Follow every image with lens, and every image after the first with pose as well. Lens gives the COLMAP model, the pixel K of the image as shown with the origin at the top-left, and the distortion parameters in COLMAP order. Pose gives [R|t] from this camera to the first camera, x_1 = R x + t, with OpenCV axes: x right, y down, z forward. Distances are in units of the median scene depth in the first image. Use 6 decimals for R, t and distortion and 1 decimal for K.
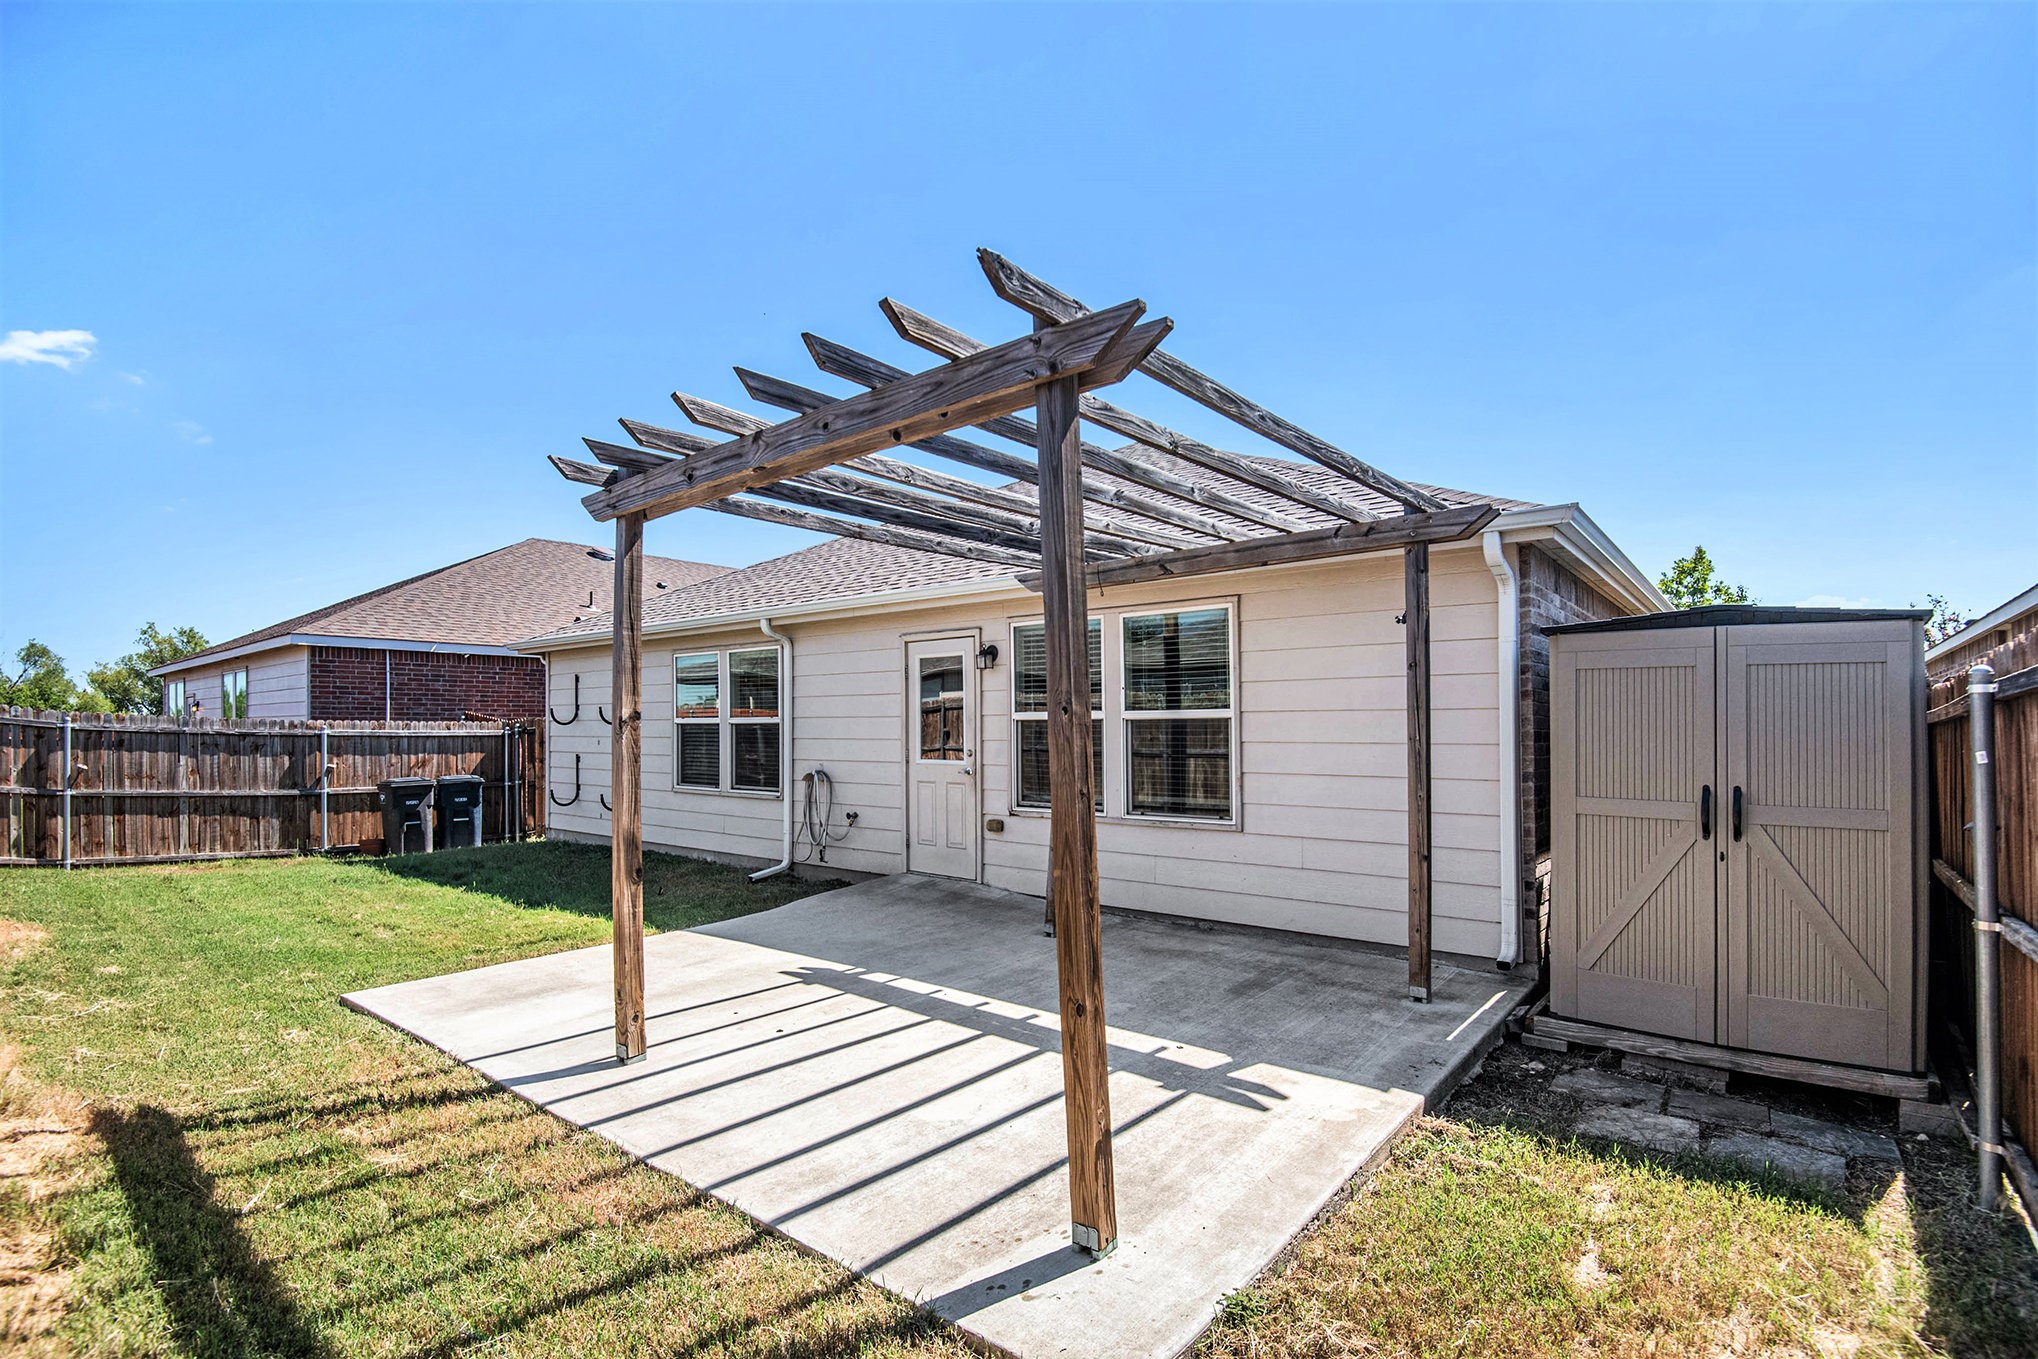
lens RADIAL K [[948.1, 0, 1013.6], [0, 948.1, 721.6], [0, 0, 1]] dist [0.001795, -0.023270]
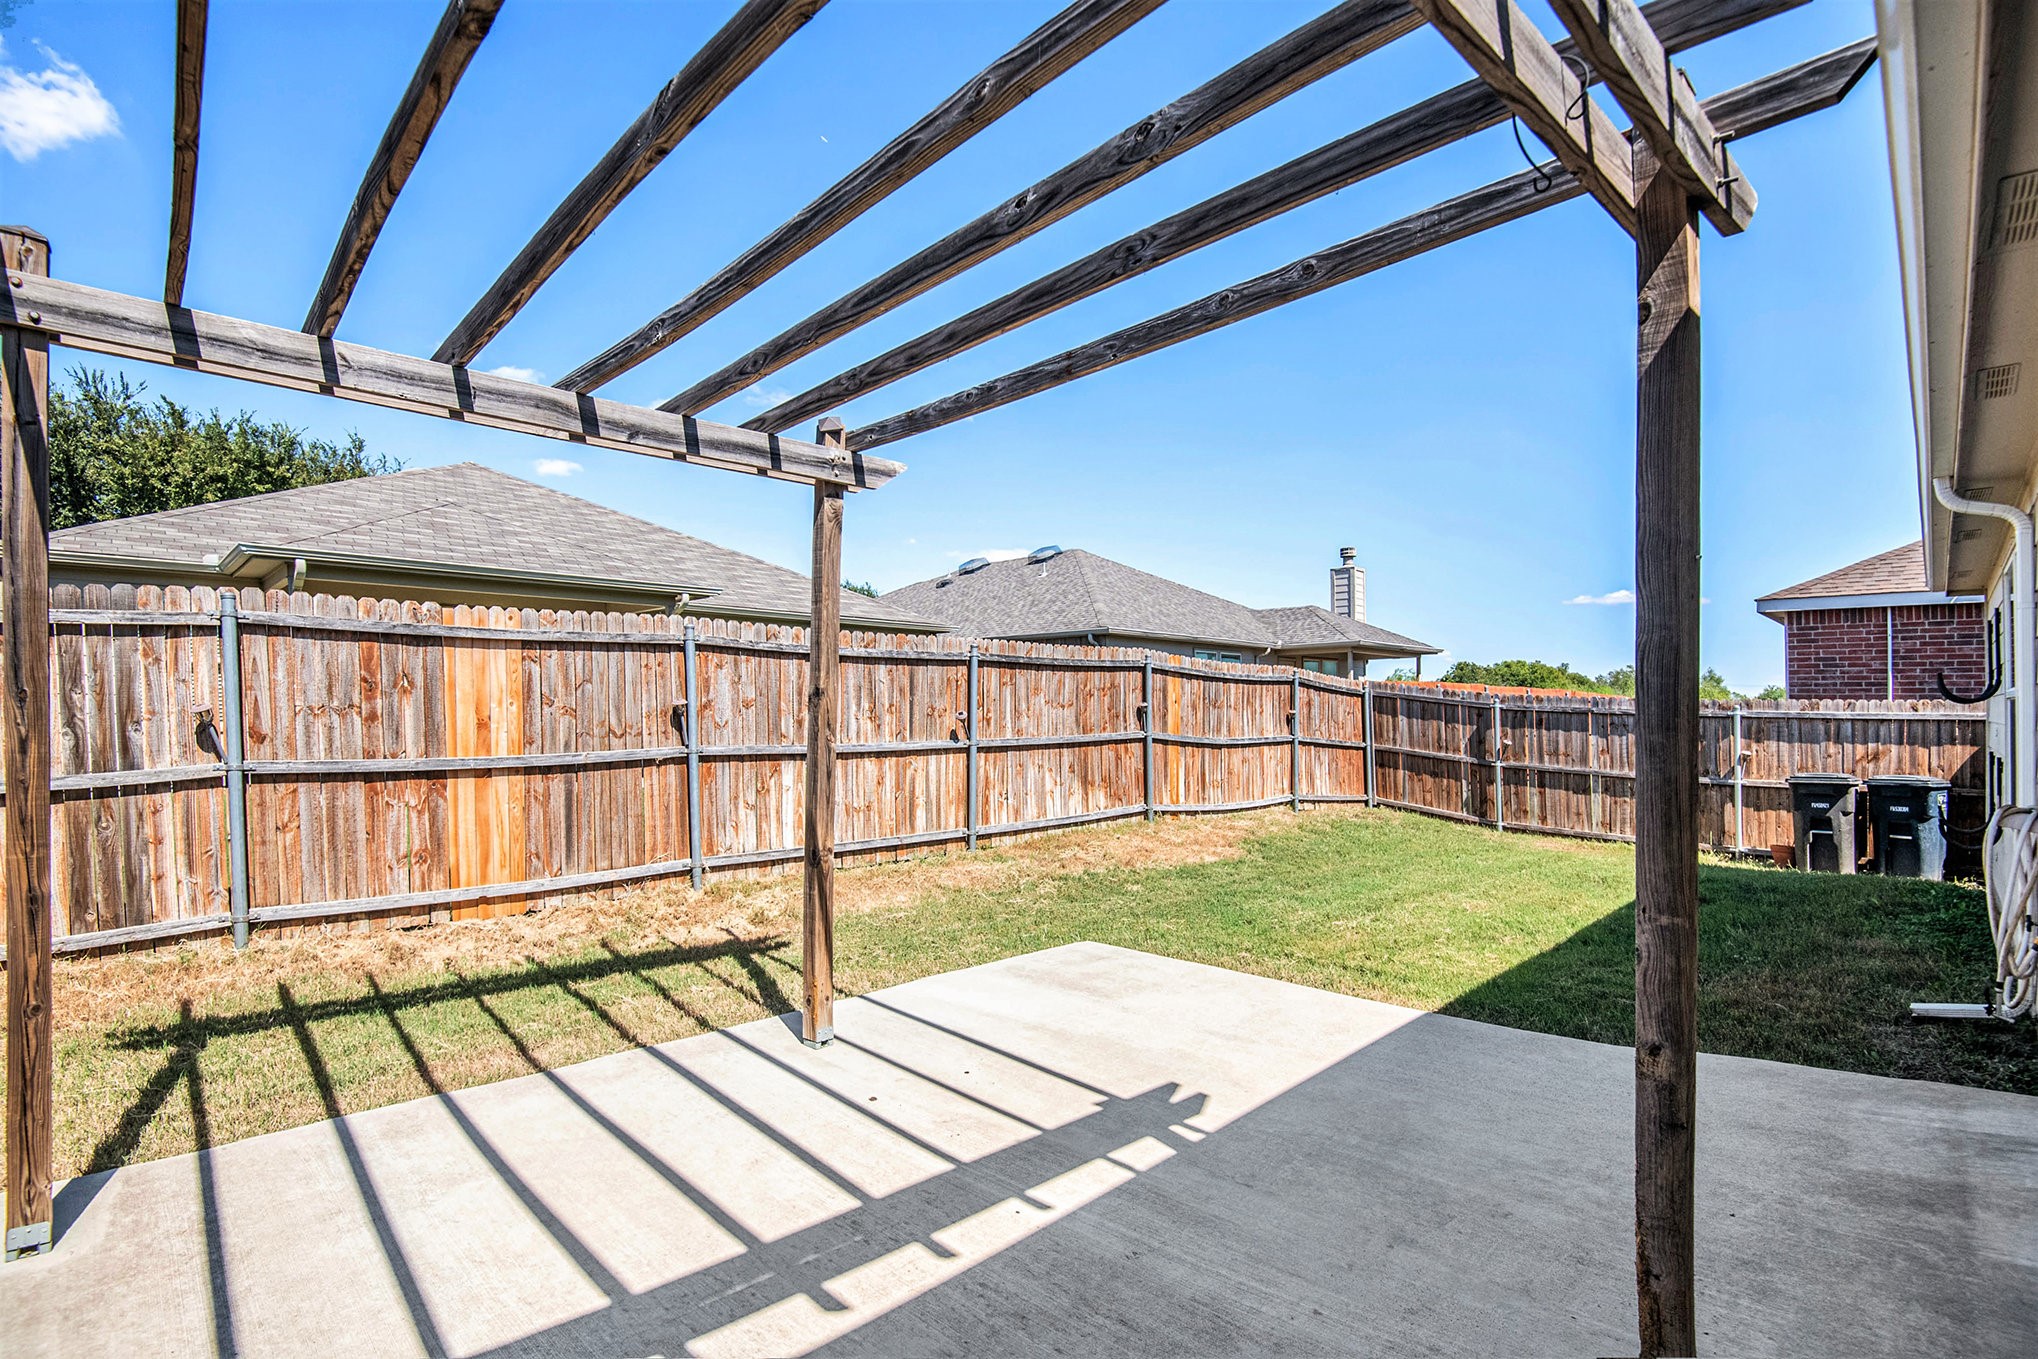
lens RADIAL K [[948.1, 0, 1013.6], [0, 948.1, 721.6], [0, 0, 1]] dist [0.001795, -0.023270]
pose [[-0.088489, 0.013624, -0.995984, 0.201956], [0.005295, 0.999899, 0.013207, 0.004545], [0.996063, -0.004105, -0.088552, 0.475535]]
